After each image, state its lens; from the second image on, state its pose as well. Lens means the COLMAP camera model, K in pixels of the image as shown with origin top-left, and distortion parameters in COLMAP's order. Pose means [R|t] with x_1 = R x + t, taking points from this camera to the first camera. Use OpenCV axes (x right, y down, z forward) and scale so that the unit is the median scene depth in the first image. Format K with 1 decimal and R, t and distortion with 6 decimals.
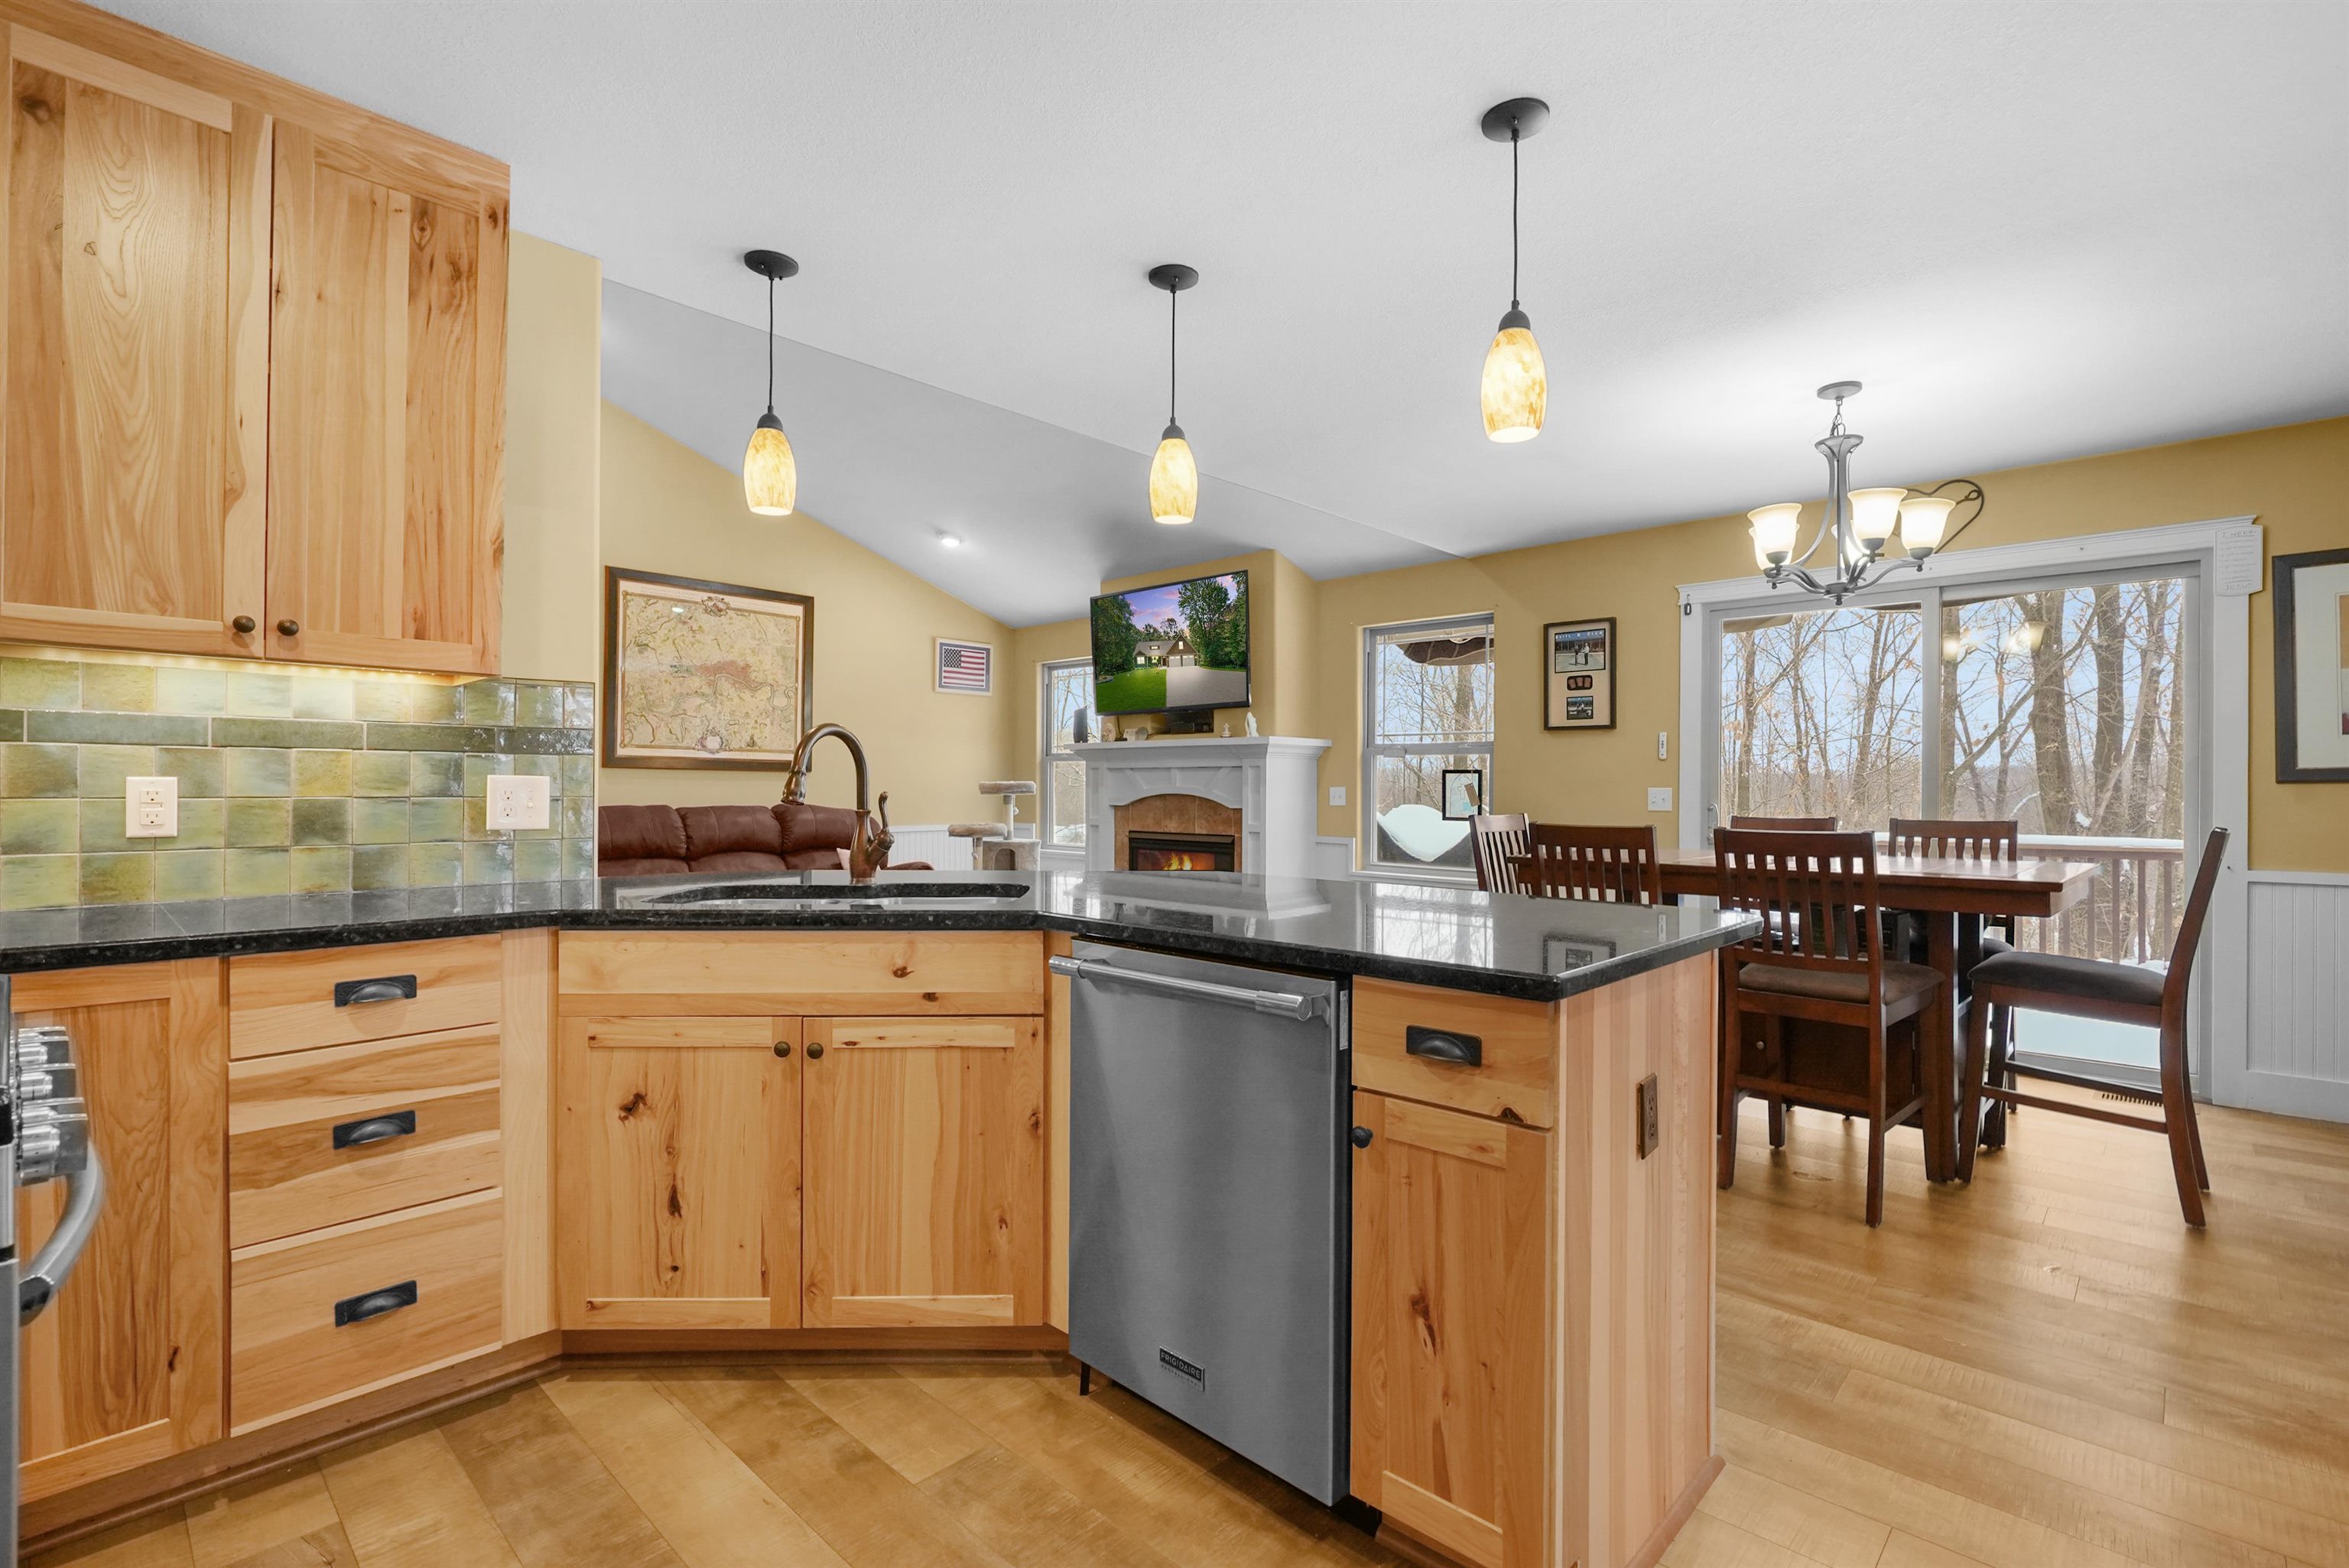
lens RADIAL K [[1073.8, 0, 1180.3], [0, 1073.8, 786.2], [0, 0, 1]] dist [-0.006617, 0.000570]
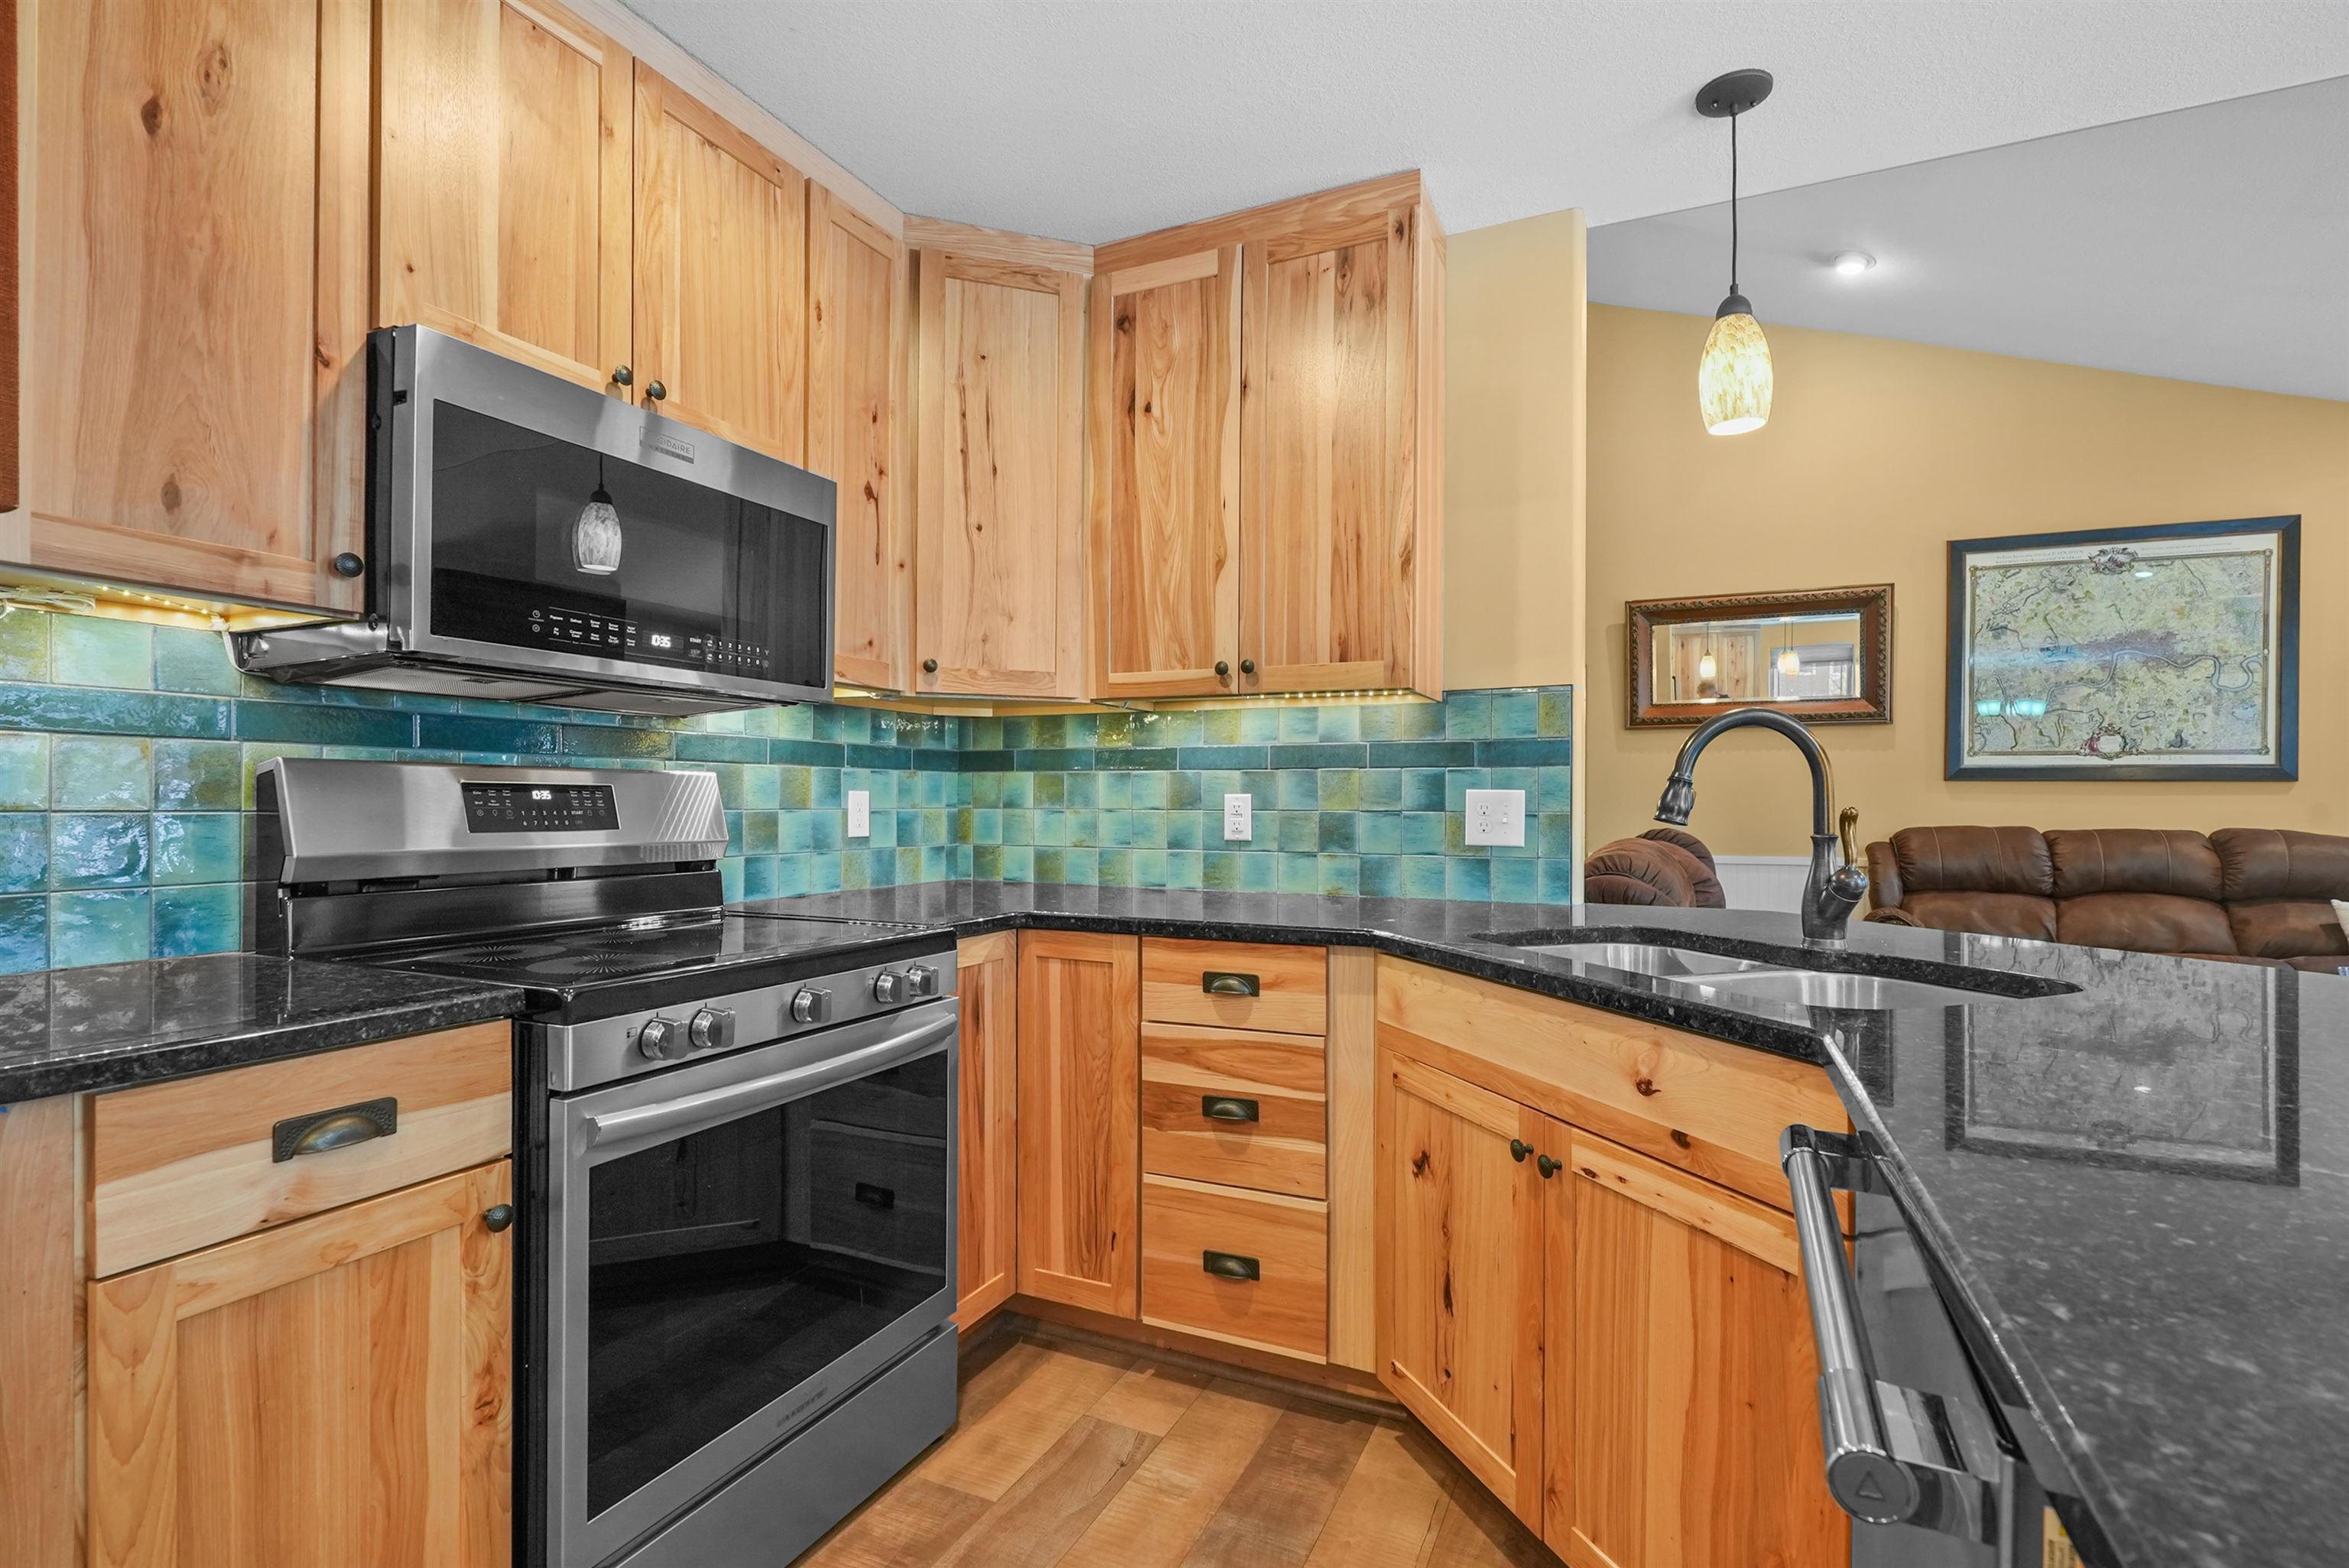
lens RADIAL K [[1083.0, 0, 1181.5], [0, 1083.0, 799.3], [0, 0, 1]] dist [-0.006684, 0.000556]
pose [[0.308320, -0.004794, -0.951271, 0.091787], [0.000289, 0.999988, -0.004946, 0.001380], [0.951283, 0.001250, 0.308317, 0.181837]]
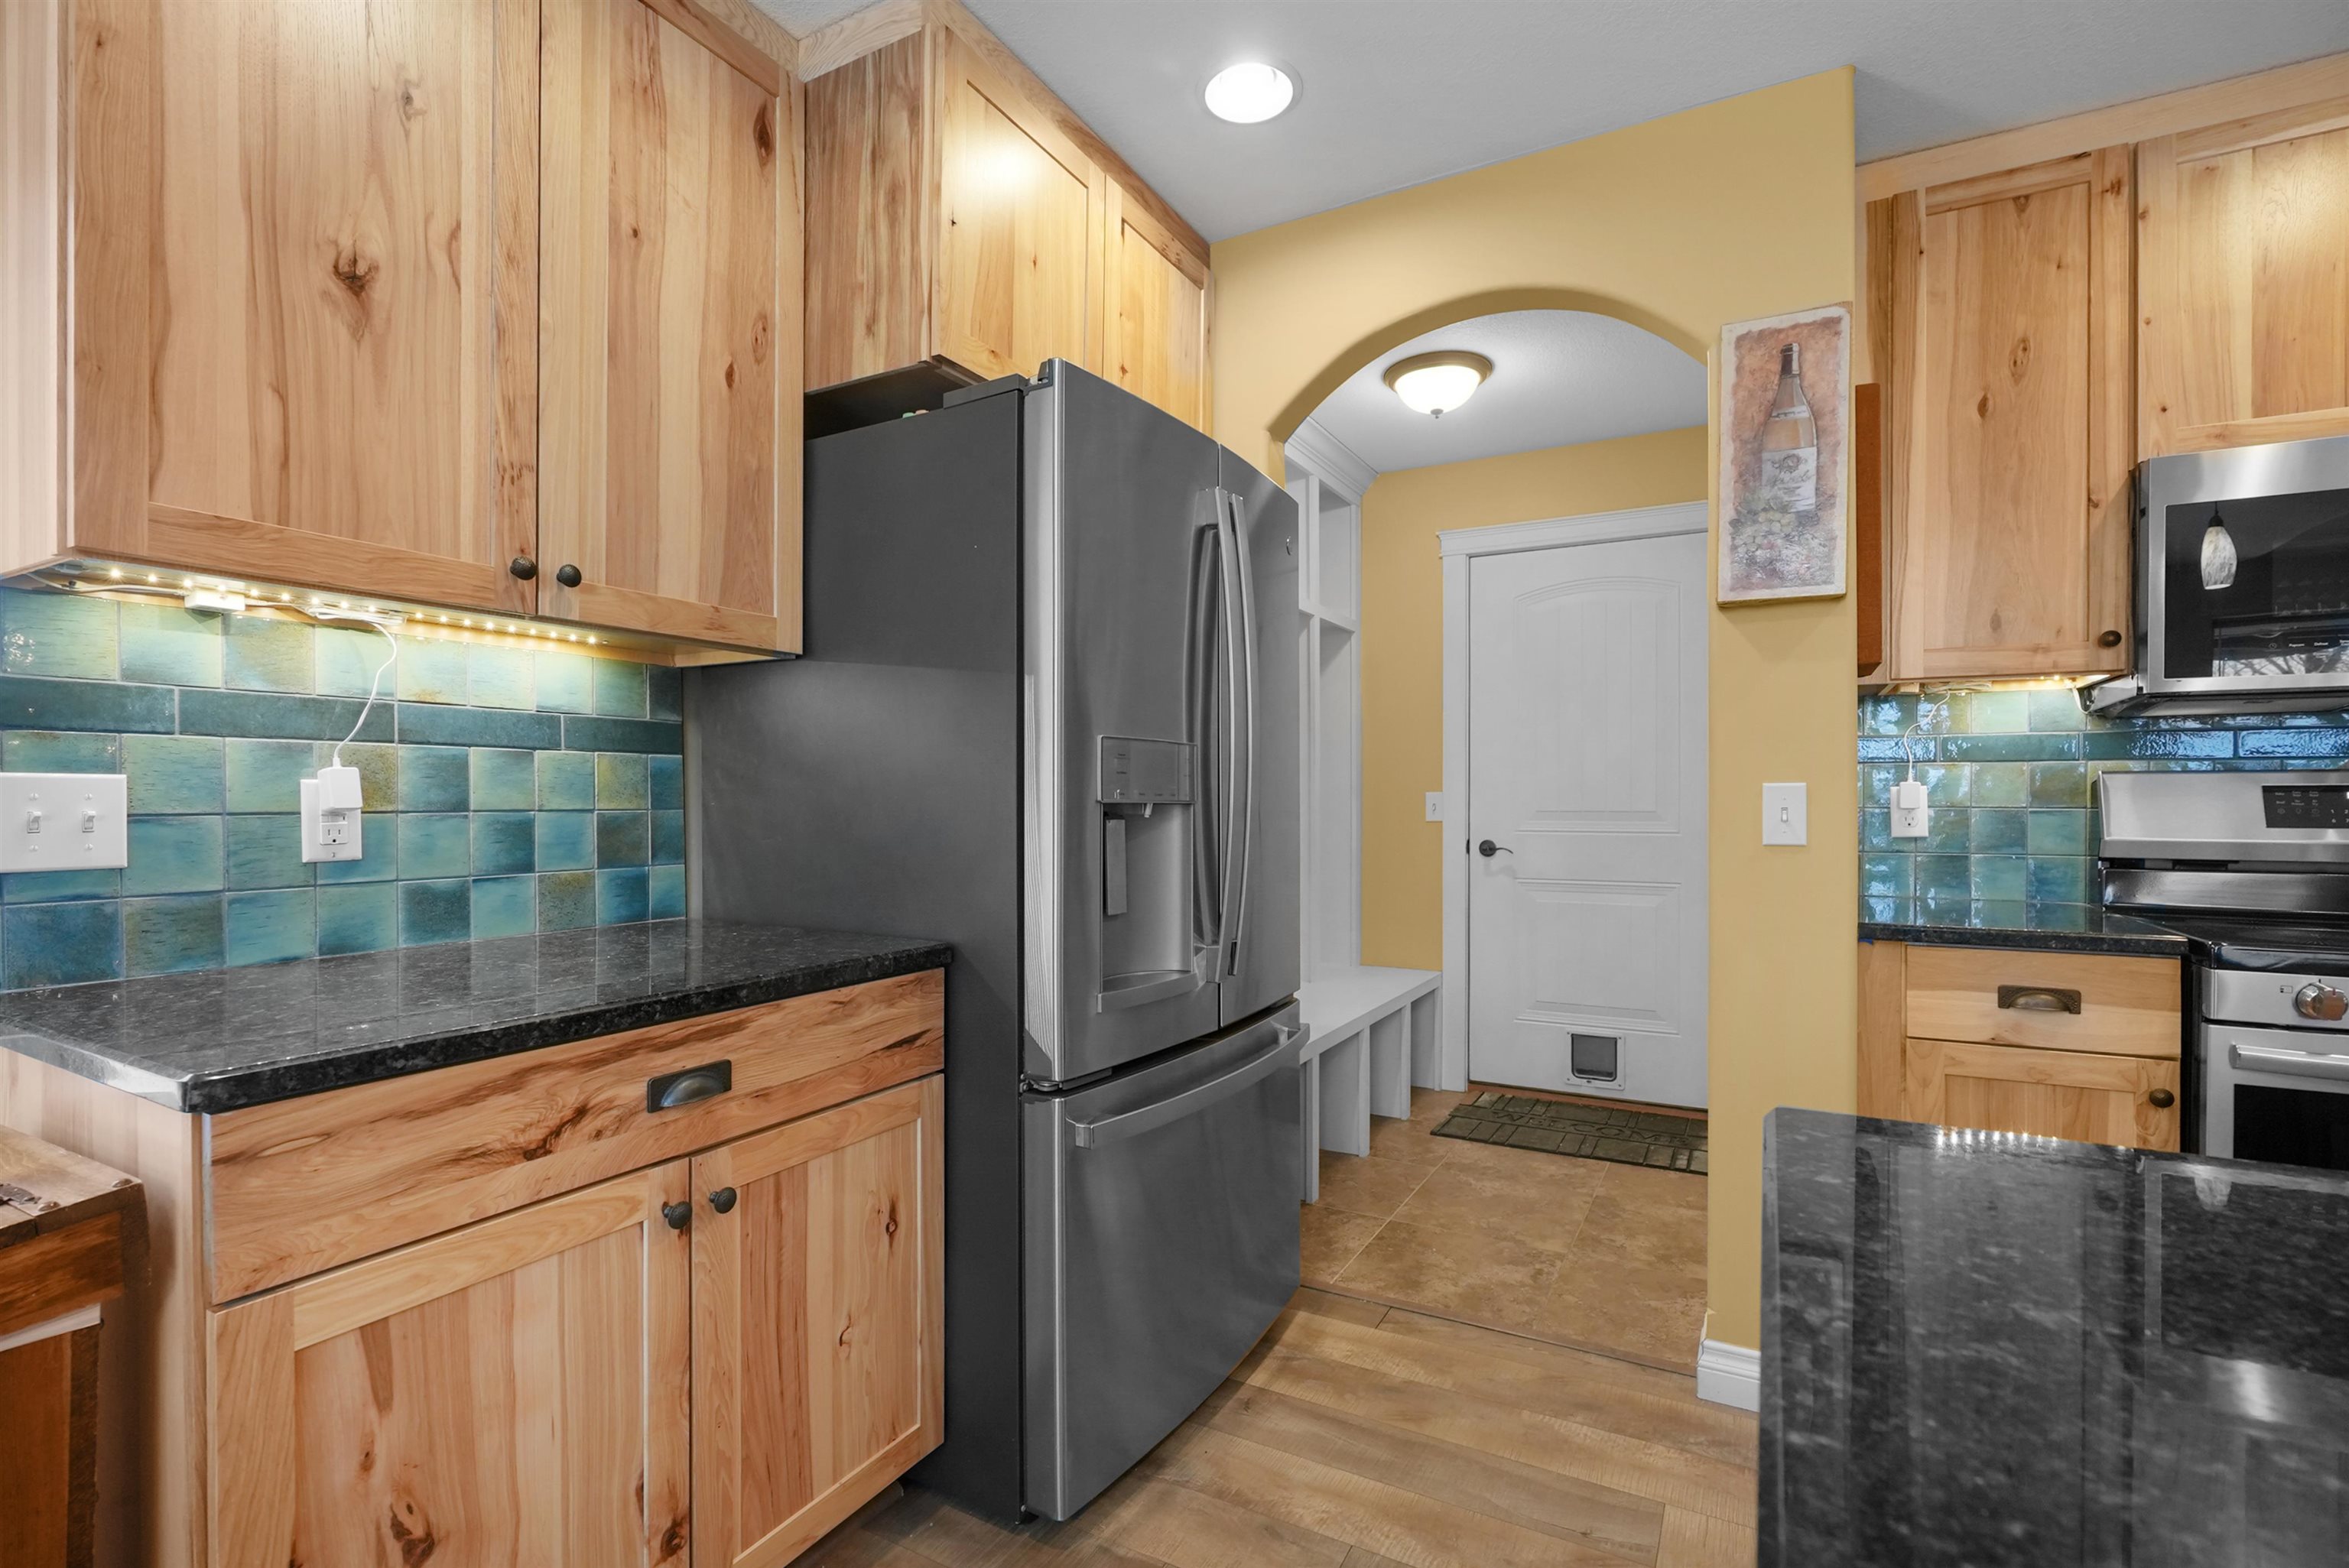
lens RADIAL K [[1073.3, 0, 1183.6], [0, 1073.3, 805.2], [0, 0, 1]] dist [-0.005319, -0.000048]
pose [[-0.967950, -0.003769, -0.251116, 0.180480], [-0.004006, 0.999992, 0.000432, 0.002972], [0.251112, 0.001424, -0.967957, 0.332666]]
